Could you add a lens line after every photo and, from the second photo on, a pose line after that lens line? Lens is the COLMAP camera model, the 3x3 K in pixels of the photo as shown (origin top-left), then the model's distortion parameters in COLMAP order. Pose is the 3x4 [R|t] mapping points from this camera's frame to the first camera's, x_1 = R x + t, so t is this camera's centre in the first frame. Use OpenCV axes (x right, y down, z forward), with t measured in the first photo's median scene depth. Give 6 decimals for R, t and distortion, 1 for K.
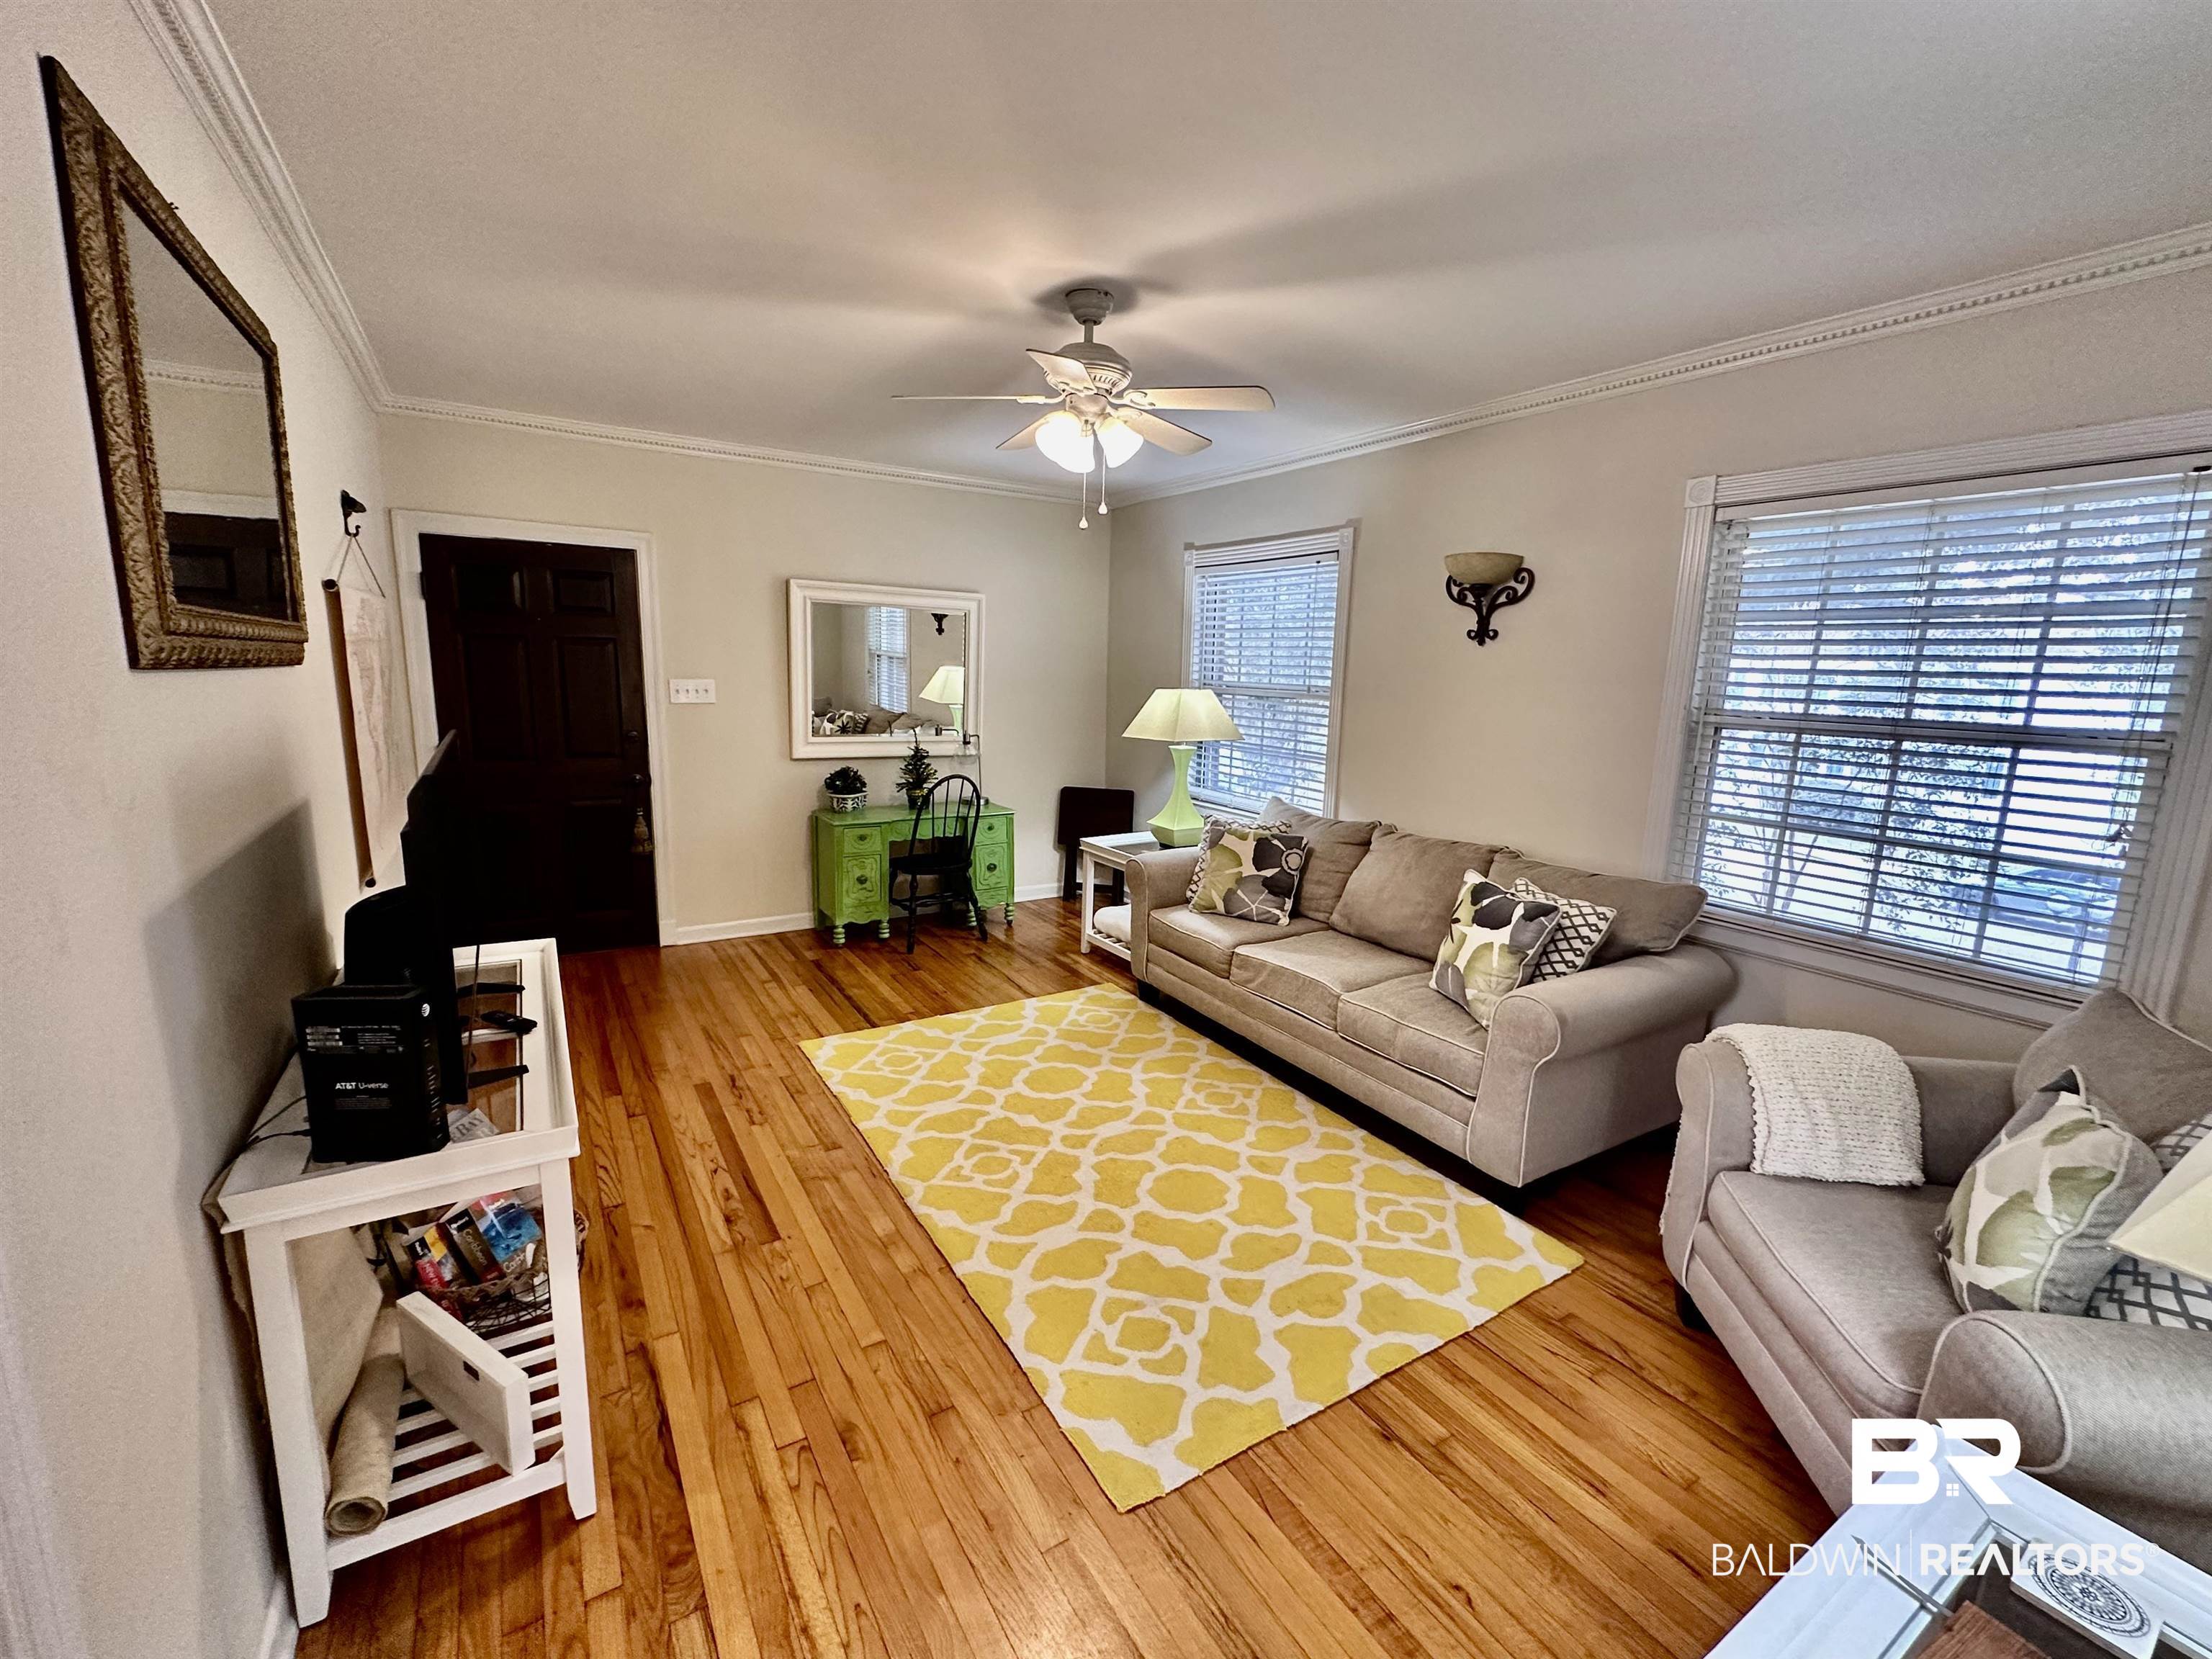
lens RADIAL K [[936.2, 0, 1102.9], [0, 936.2, 827.9], [0, 0, 1]] dist [0.000164, -0.000288]
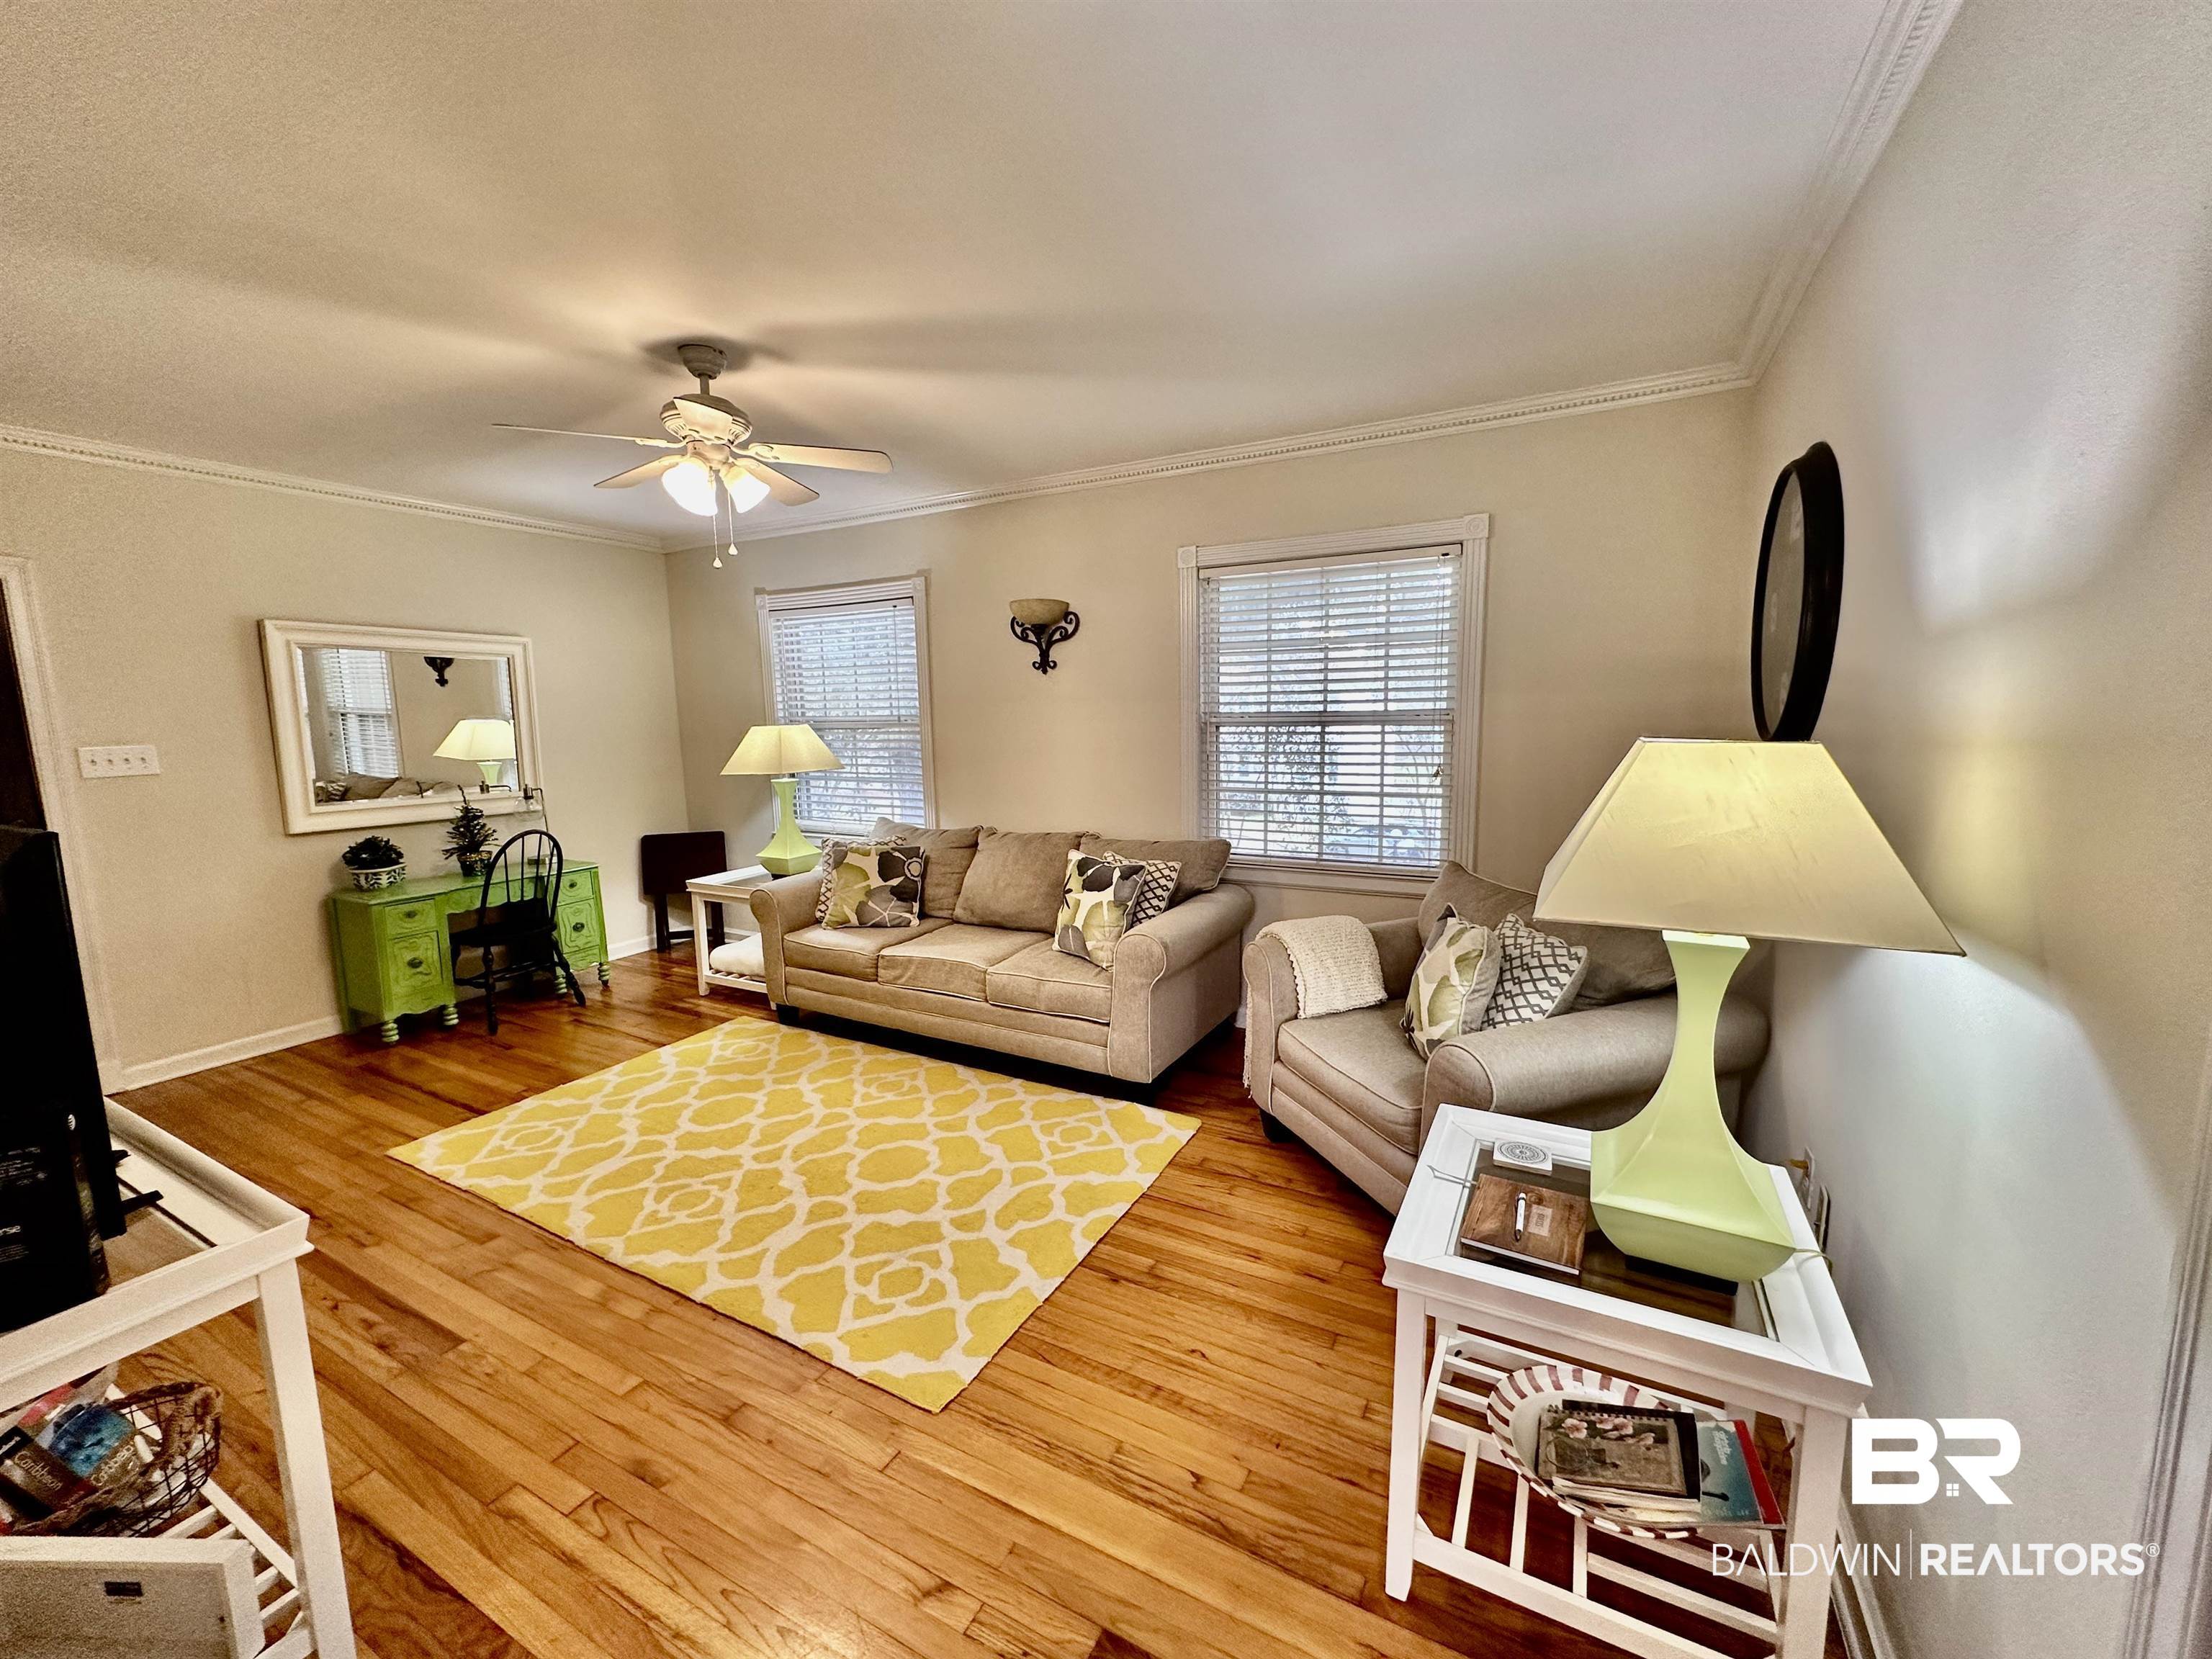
lens RADIAL K [[884.9, 0, 1105.1], [0, 884.9, 826.2], [0, 0, 1]] dist [-0.001674, 0.000234]
pose [[0.867675, -0.107761, 0.485311, -0.147100], [0.127788, 0.991767, -0.008252, 0.031062], [-0.480426, 0.069177, 0.874303, -0.057164]]
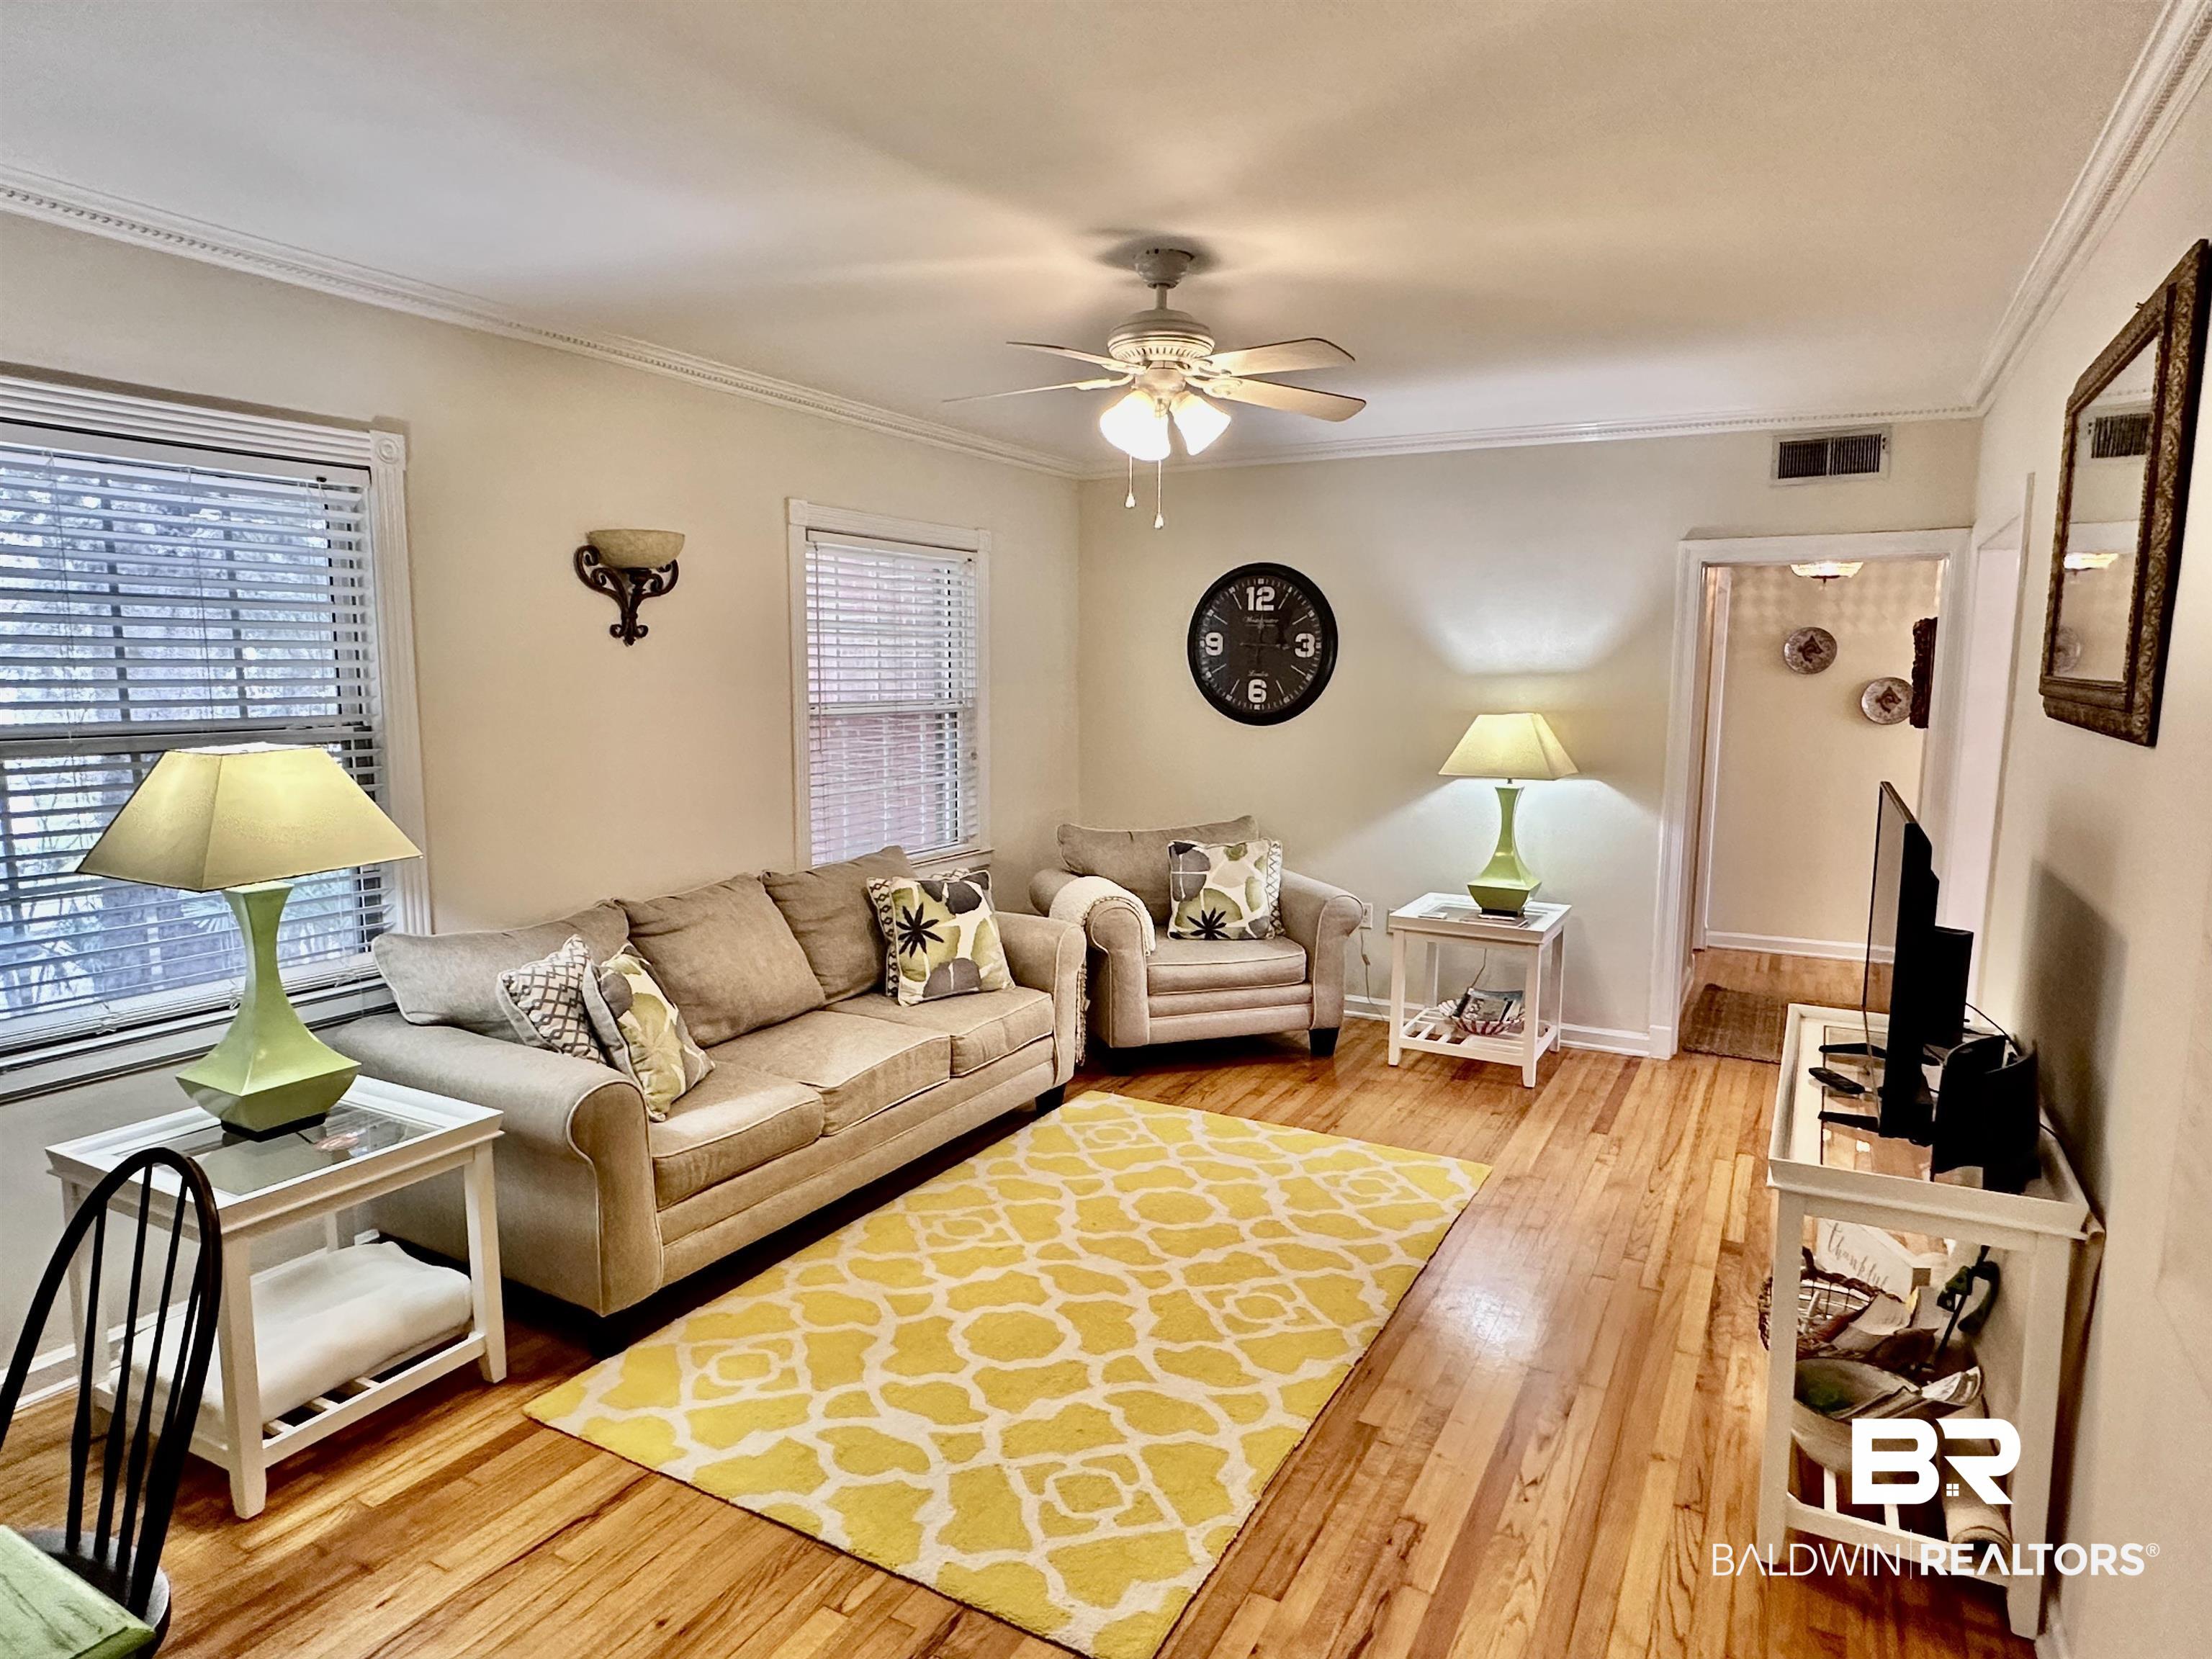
lens RADIAL K [[1292.4, 0, 1099.3], [0, 1292.4, 840.2], [0, 0, 1]] dist [-0.001814, 0.000171]
pose [[-0.486390, -0.149223, 0.860905, -0.946797], [0.132371, 0.961350, 0.241420, -0.315632], [-0.863657, 0.231383, -0.447839, 1.514089]]
